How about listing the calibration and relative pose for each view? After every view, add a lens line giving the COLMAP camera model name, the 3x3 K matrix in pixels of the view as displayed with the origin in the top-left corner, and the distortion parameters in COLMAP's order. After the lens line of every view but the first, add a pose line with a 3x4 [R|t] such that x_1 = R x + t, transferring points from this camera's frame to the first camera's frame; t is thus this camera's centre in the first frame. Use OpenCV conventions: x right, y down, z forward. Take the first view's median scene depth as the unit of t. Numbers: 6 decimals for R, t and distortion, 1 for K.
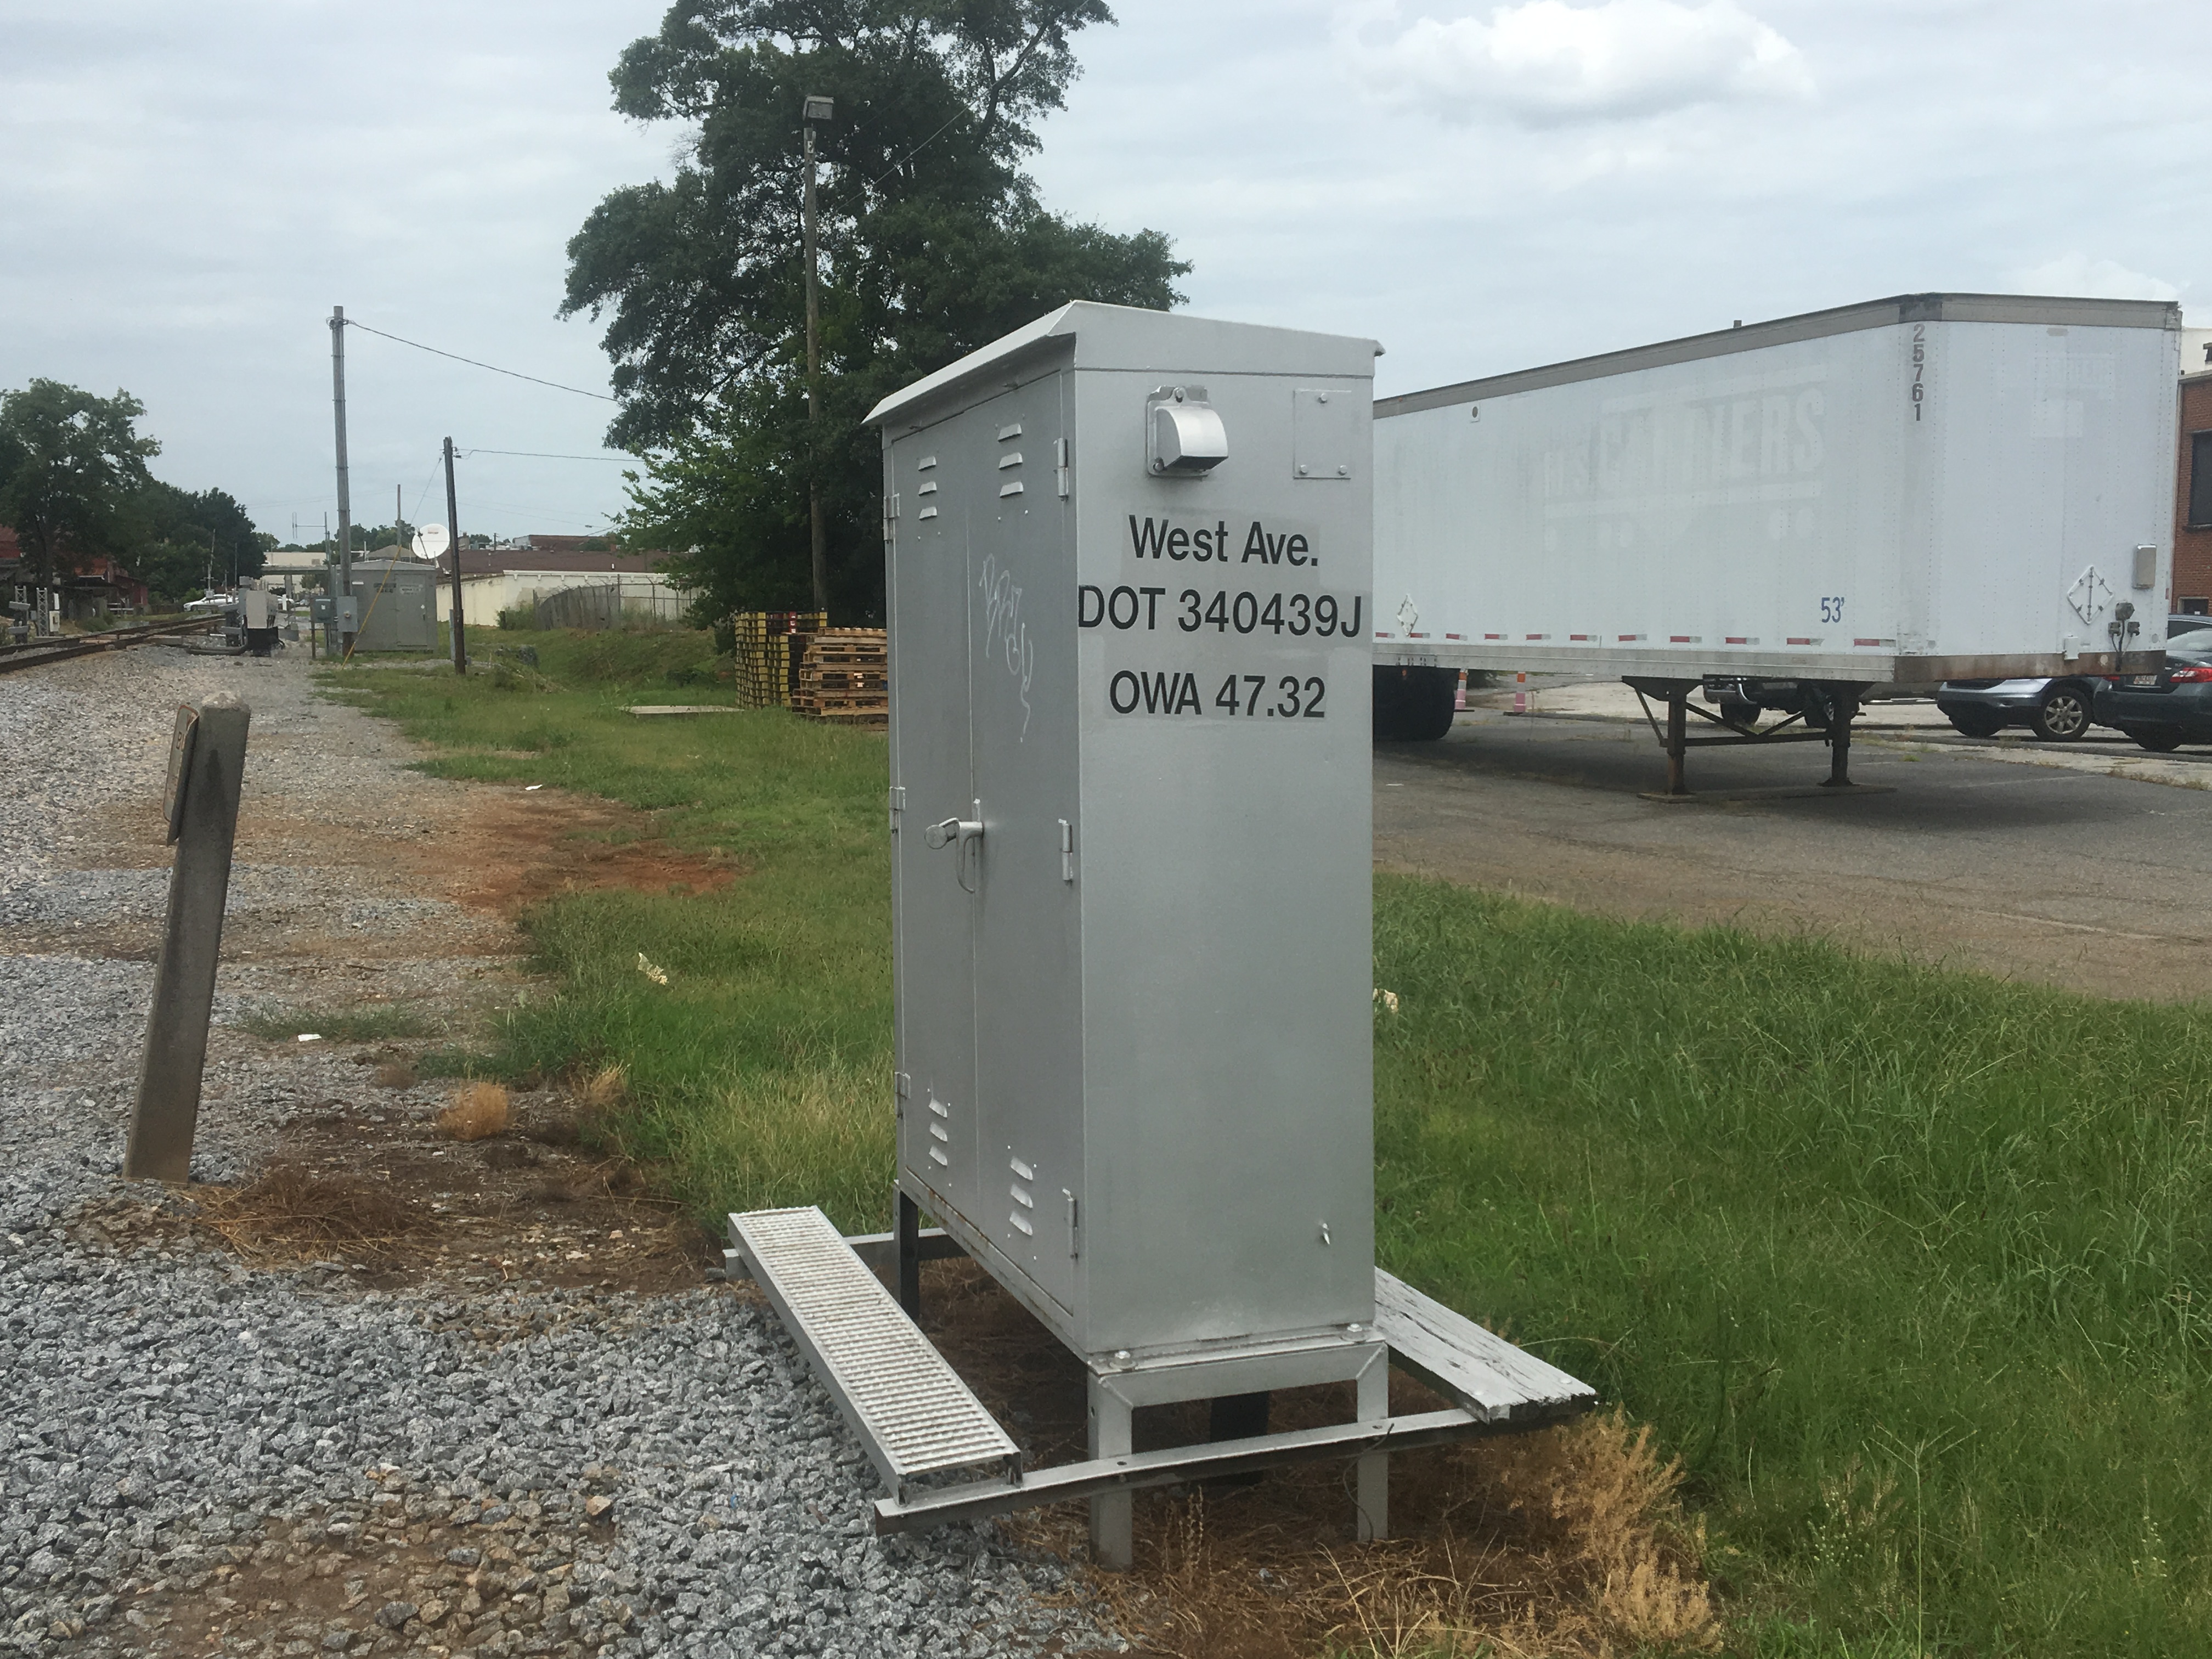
lens RADIAL K [[2249.7, 0, 1103.4], [0, 2249.7, 911.0], [0, 0, 1]] dist [0.042927, -0.035057]
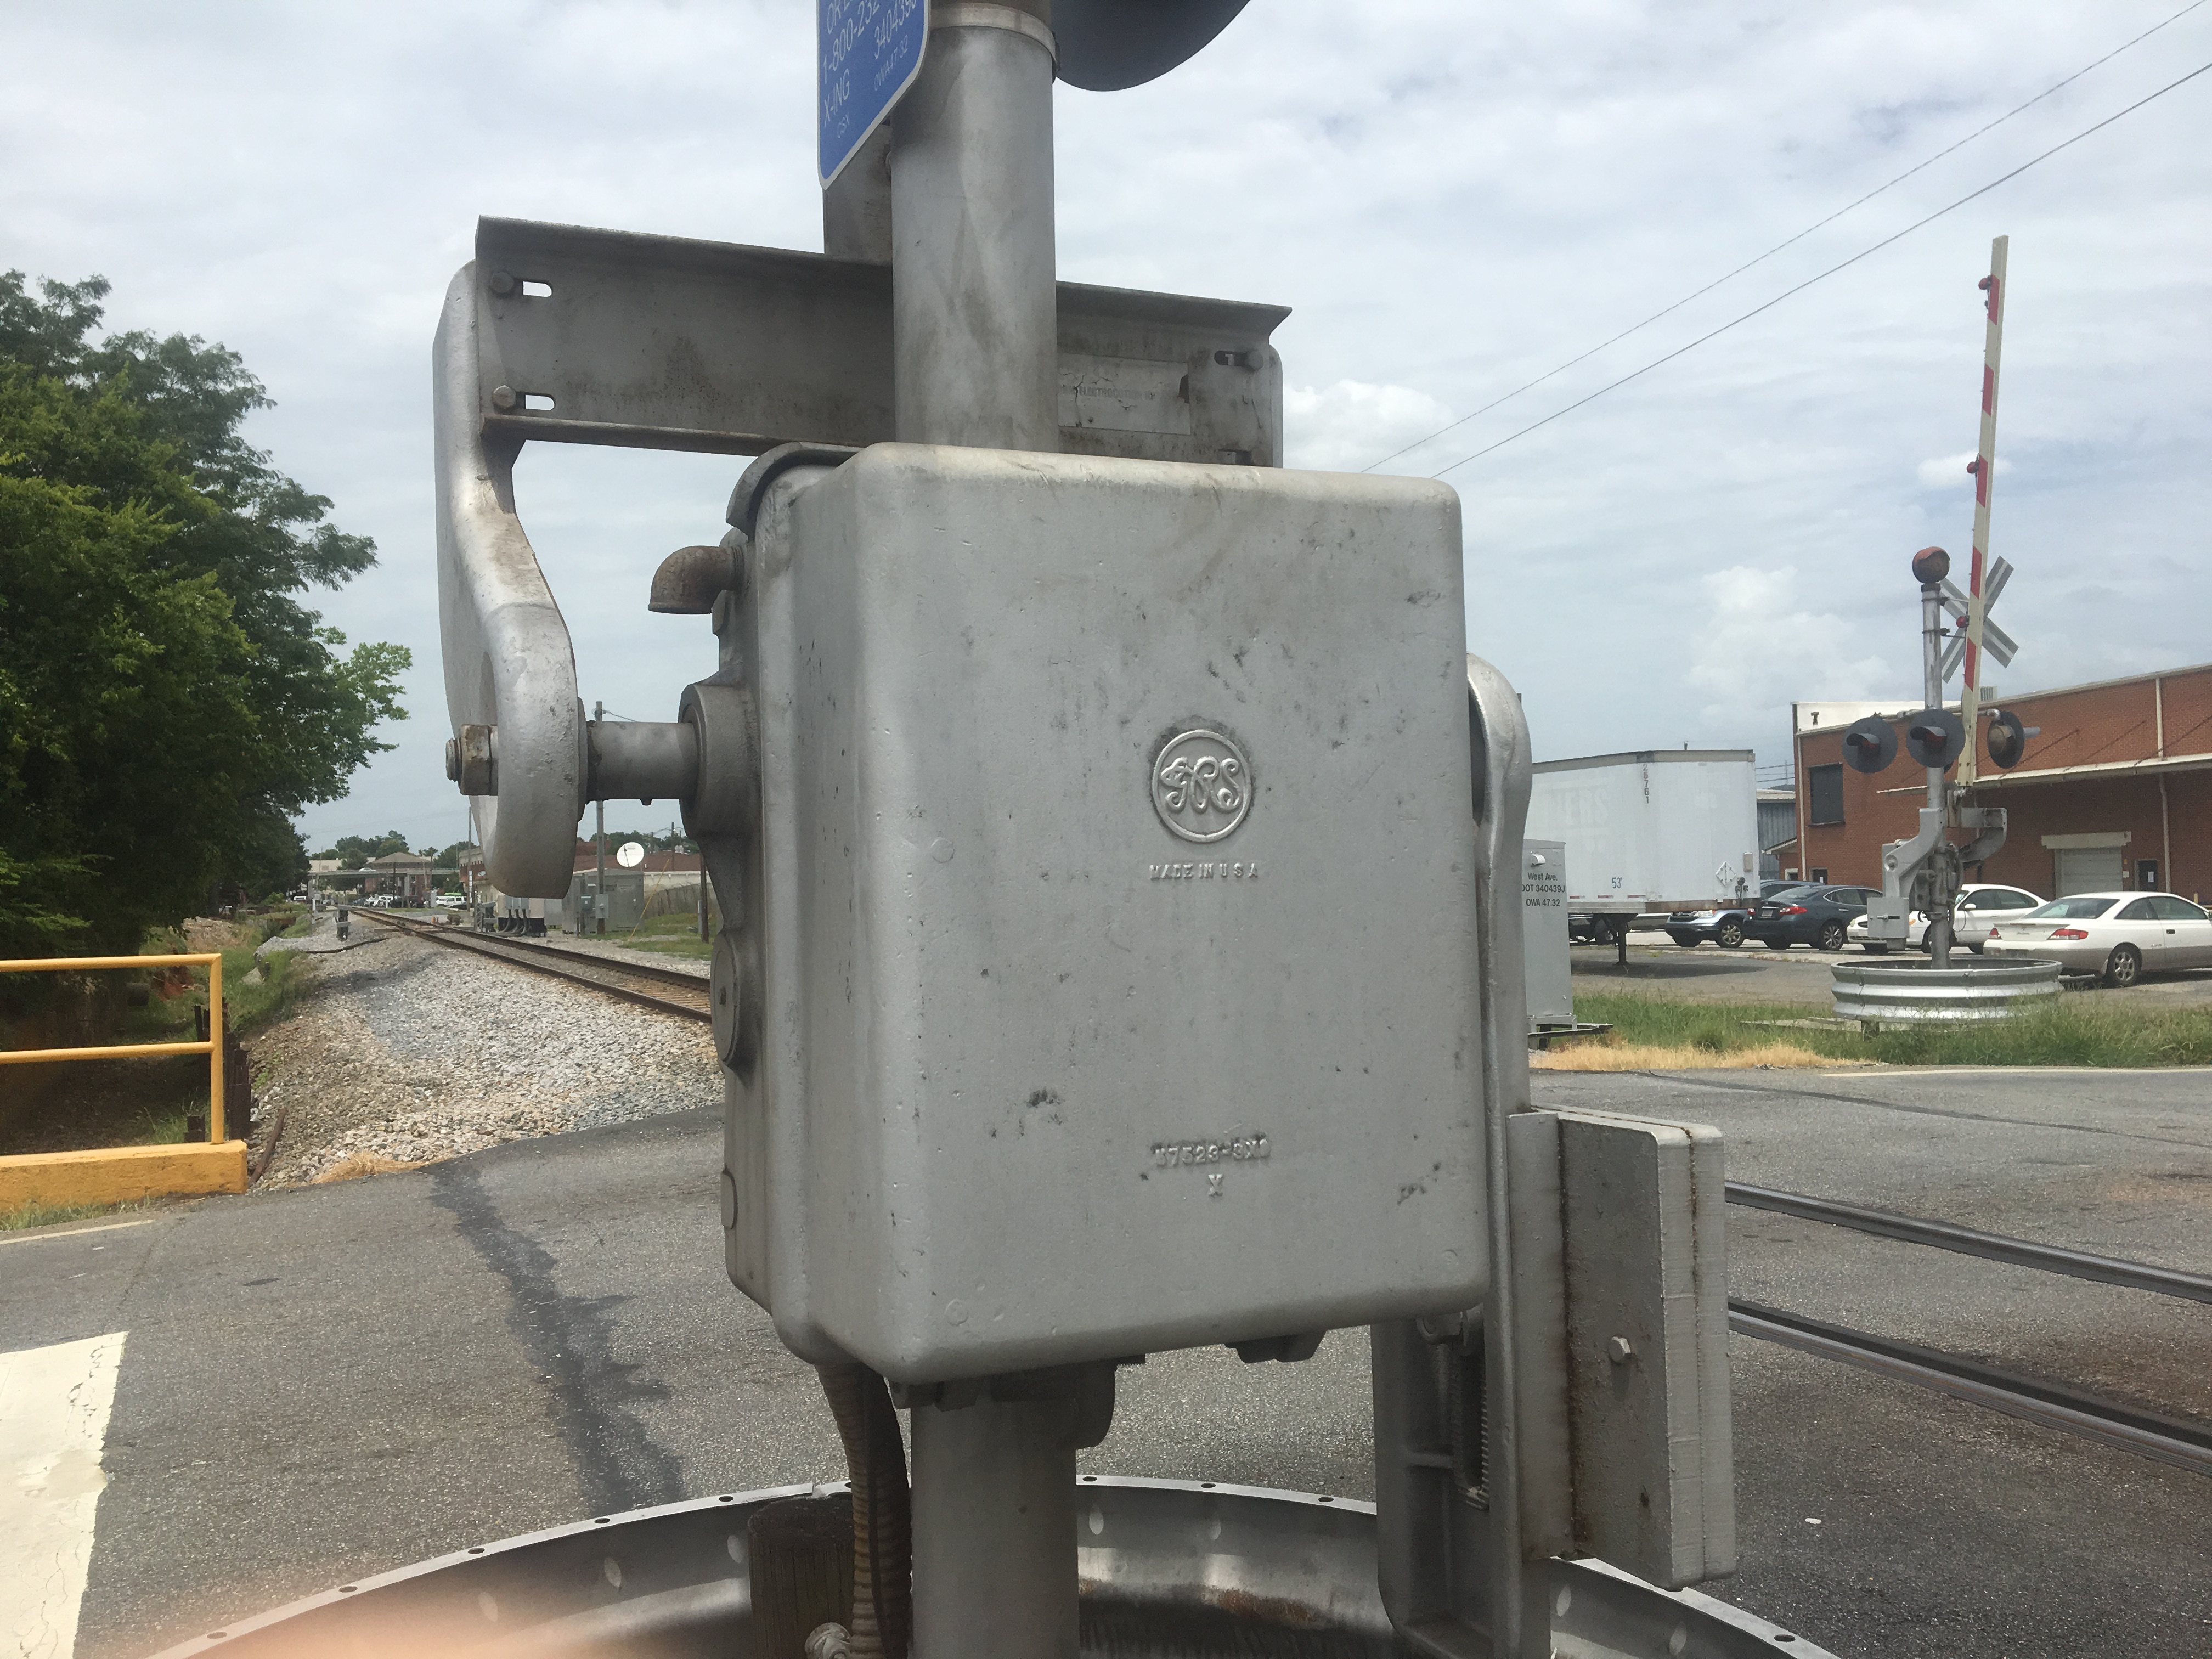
lens RADIAL K [[1862.8, 0, 1115.6], [0, 1862.8, 836.3], [0, 0, 1]] dist [0.157402, -0.228541]
pose [[0.997384, -0.021096, 0.069139, -0.328289], [0.031920, 0.986696, -0.159411, 0.112435], [-0.064857, 0.161201, 0.984788, -0.887107]]
